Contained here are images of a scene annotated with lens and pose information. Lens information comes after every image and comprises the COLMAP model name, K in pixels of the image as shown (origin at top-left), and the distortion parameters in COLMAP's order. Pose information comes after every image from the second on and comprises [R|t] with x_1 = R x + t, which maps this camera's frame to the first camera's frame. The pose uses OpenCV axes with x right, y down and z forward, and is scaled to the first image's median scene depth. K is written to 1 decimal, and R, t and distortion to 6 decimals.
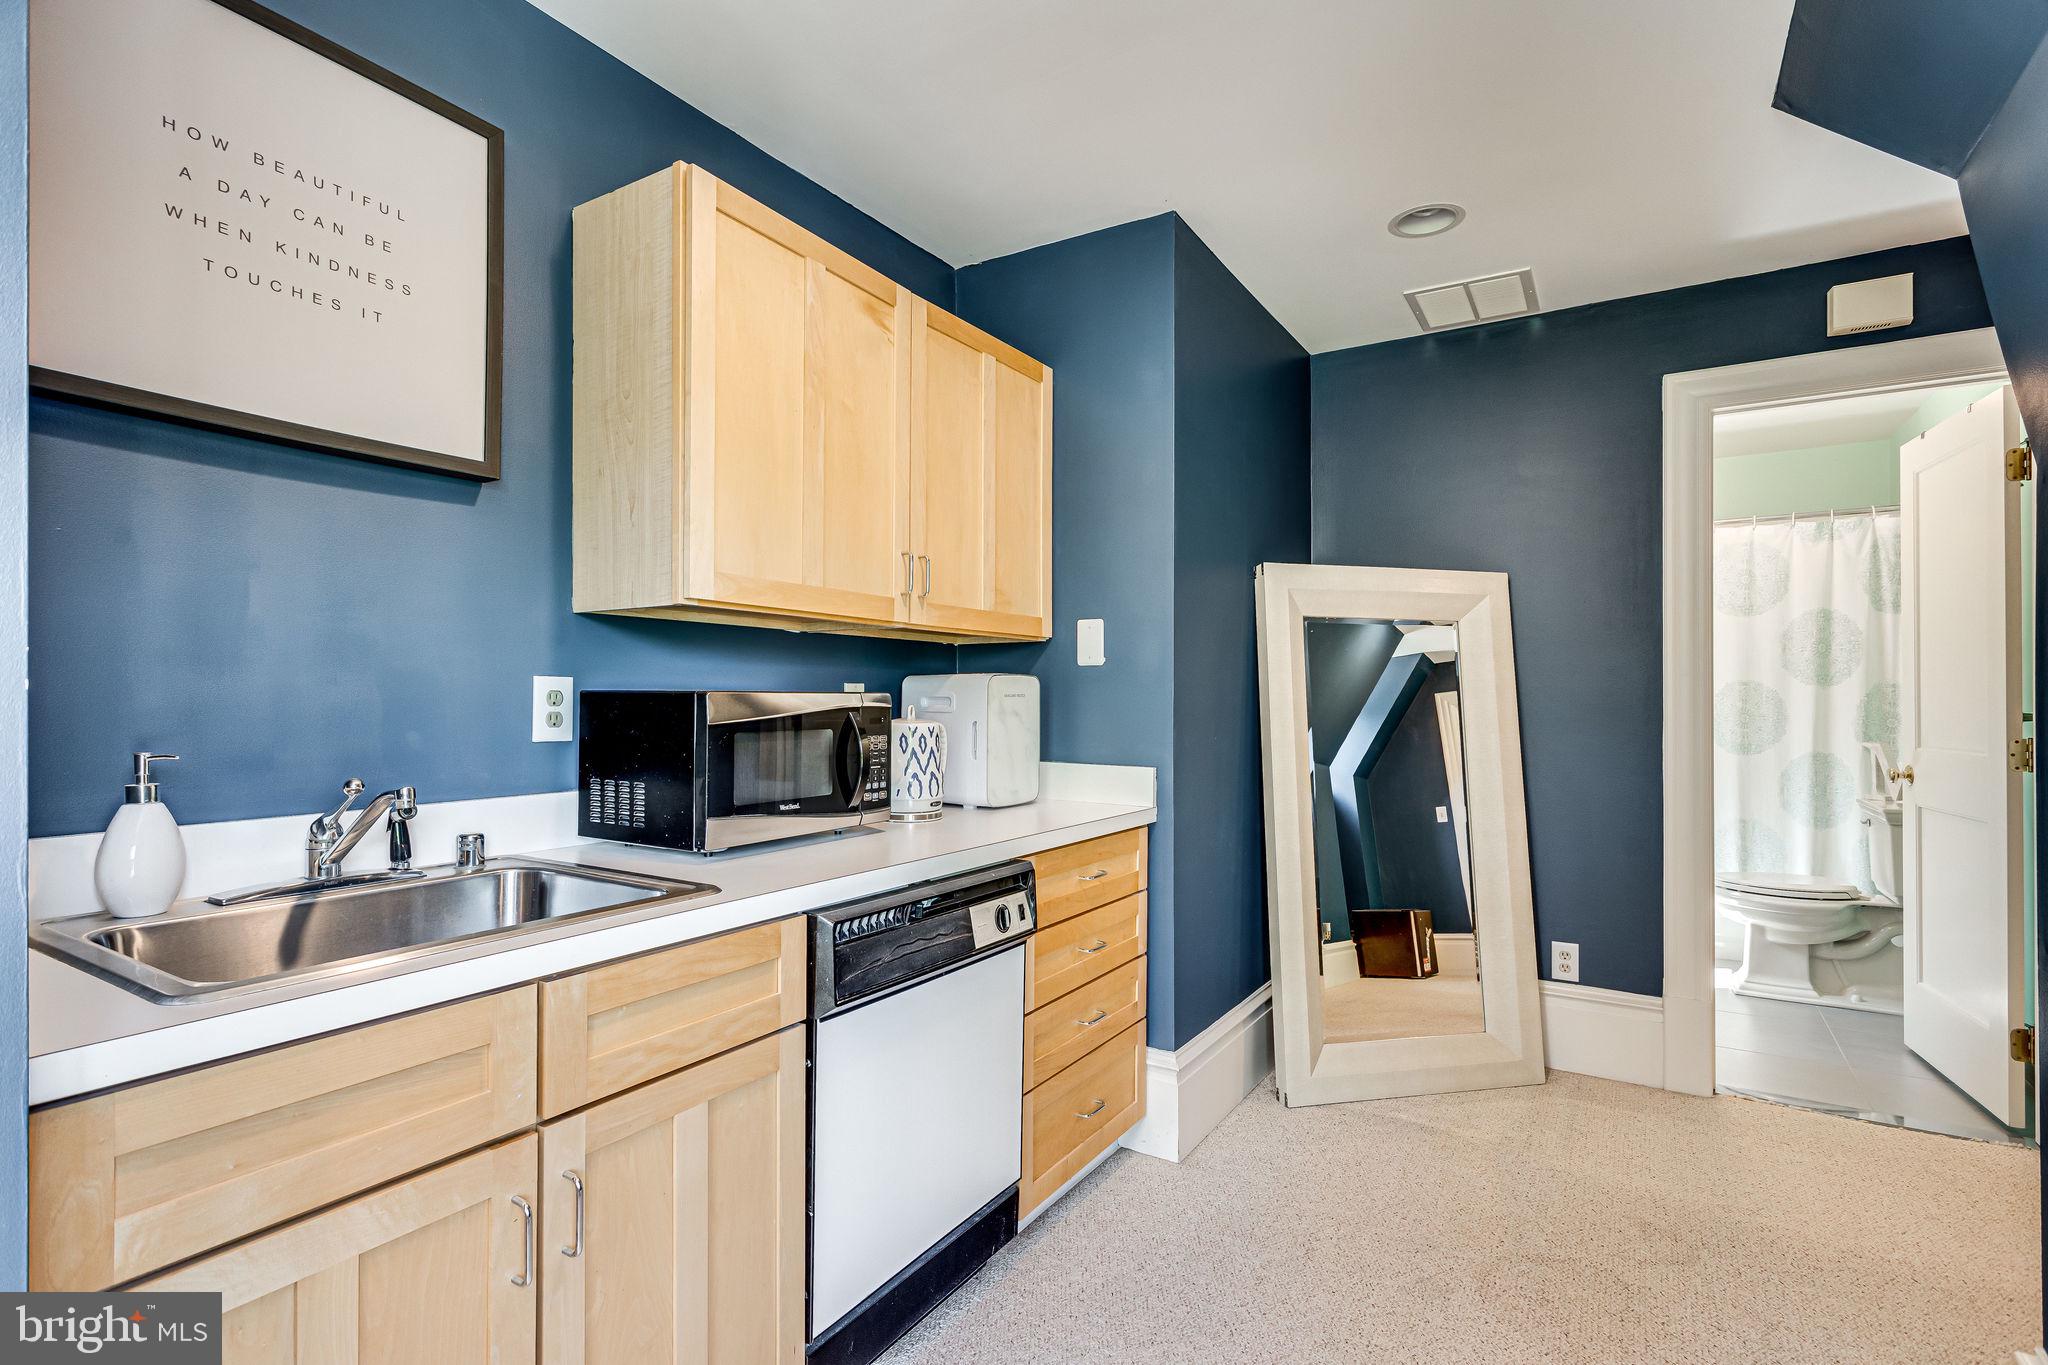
lens RADIAL K [[978.1, 0, 1024.4], [0, 978.1, 702.4], [0, 0, 1]] dist [-0.001104, -0.000190]
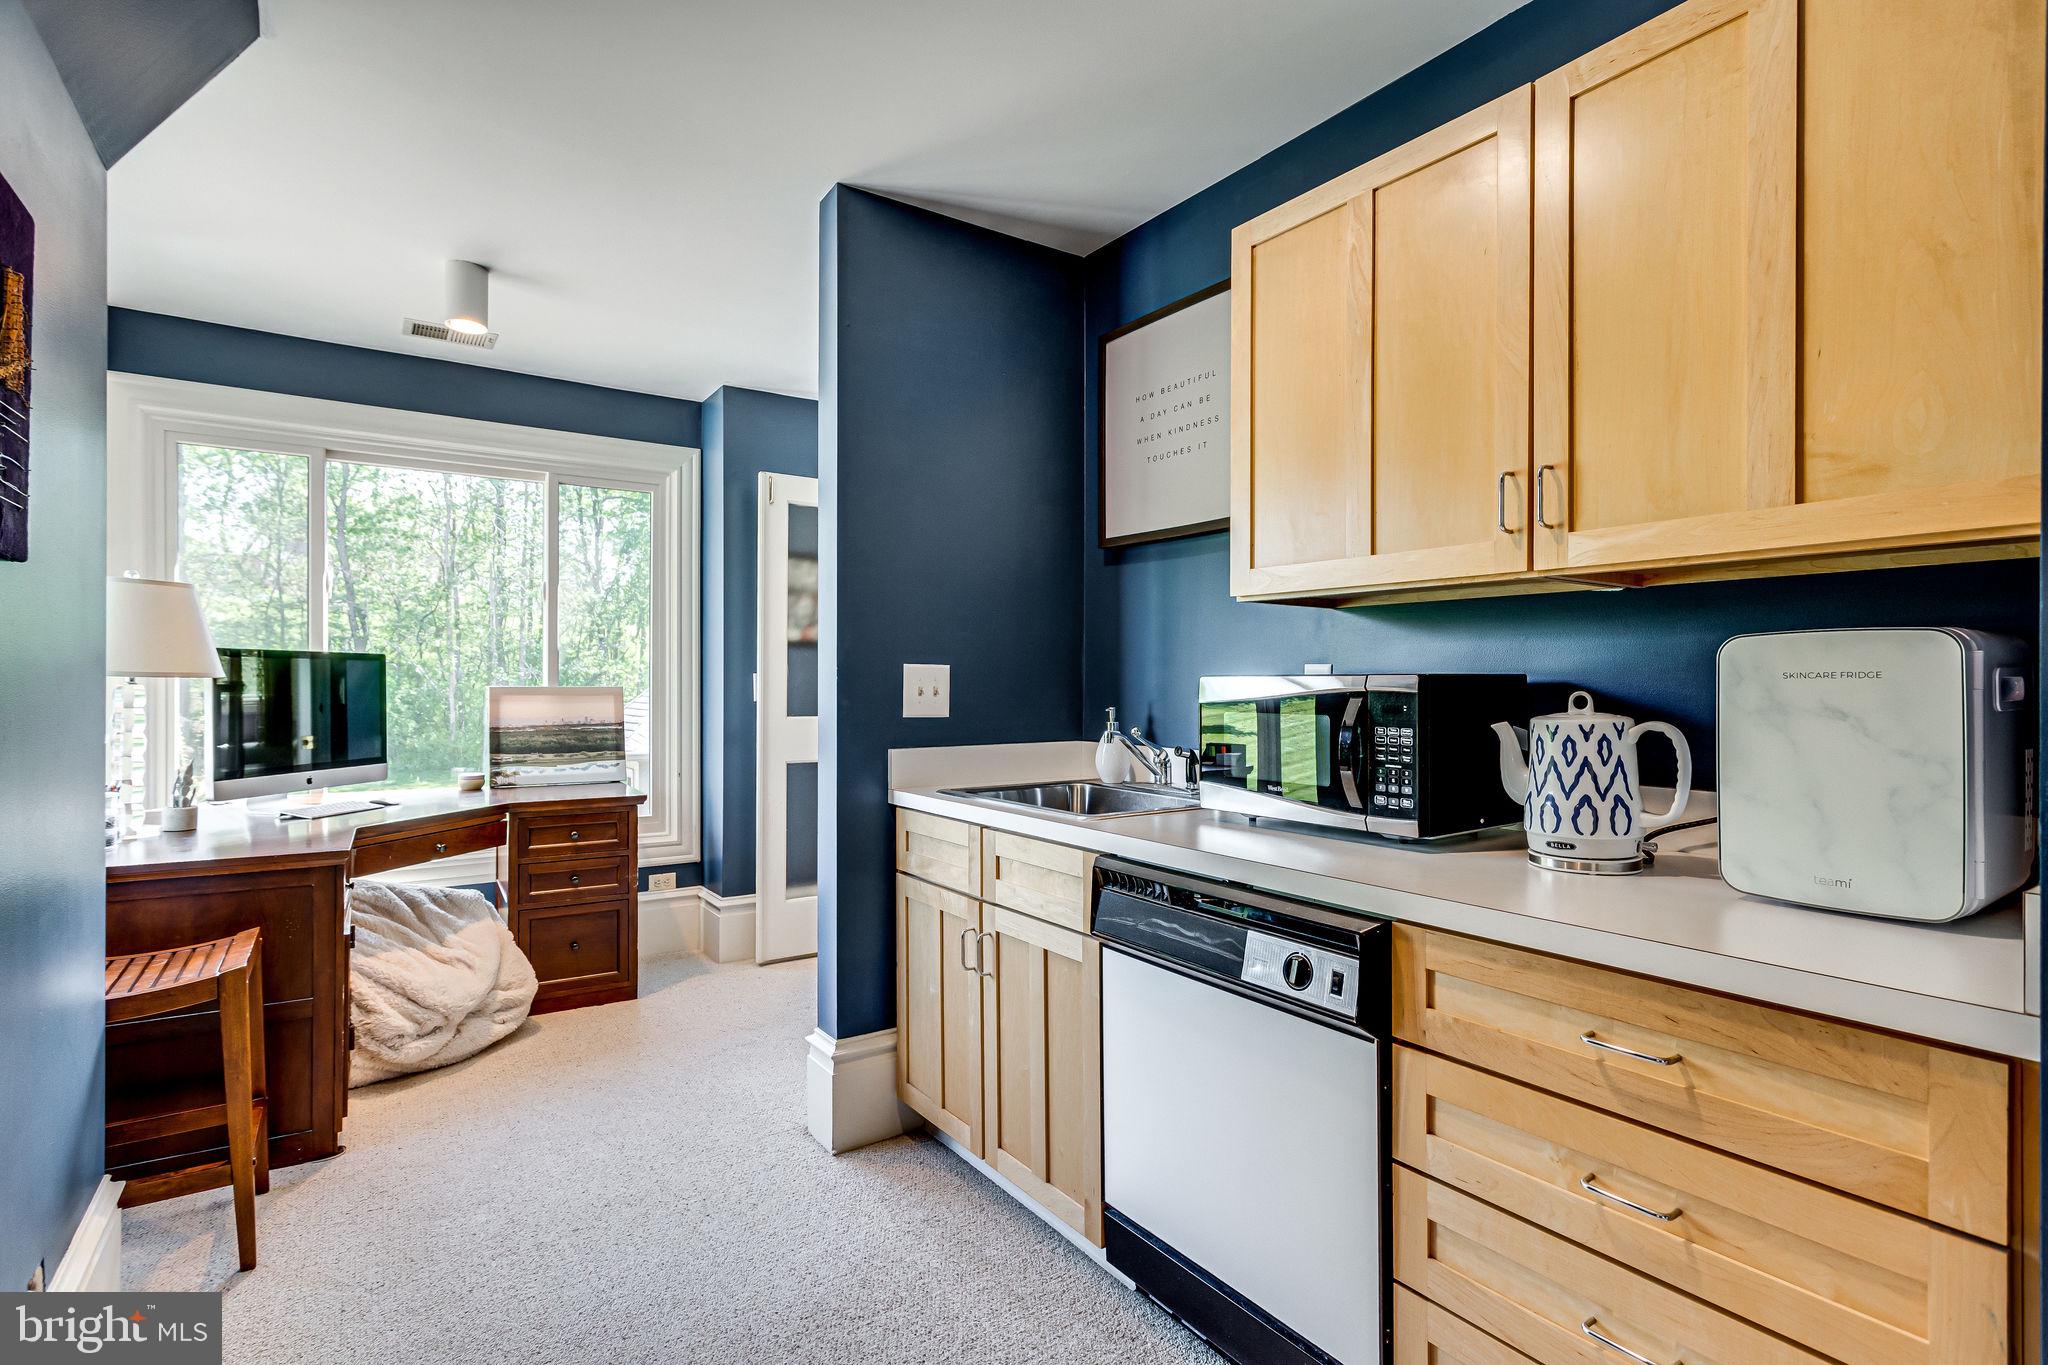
lens RADIAL K [[986.6, 0, 1028.1], [0, 986.6, 686.2], [0, 0, 1]] dist [-0.002479, 0.000010]
pose [[-0.399671, 0.011263, -0.916589, 0.743946], [0.006116, 0.999935, 0.009620, -0.010531], [0.916638, -0.001761, -0.399714, 1.081055]]
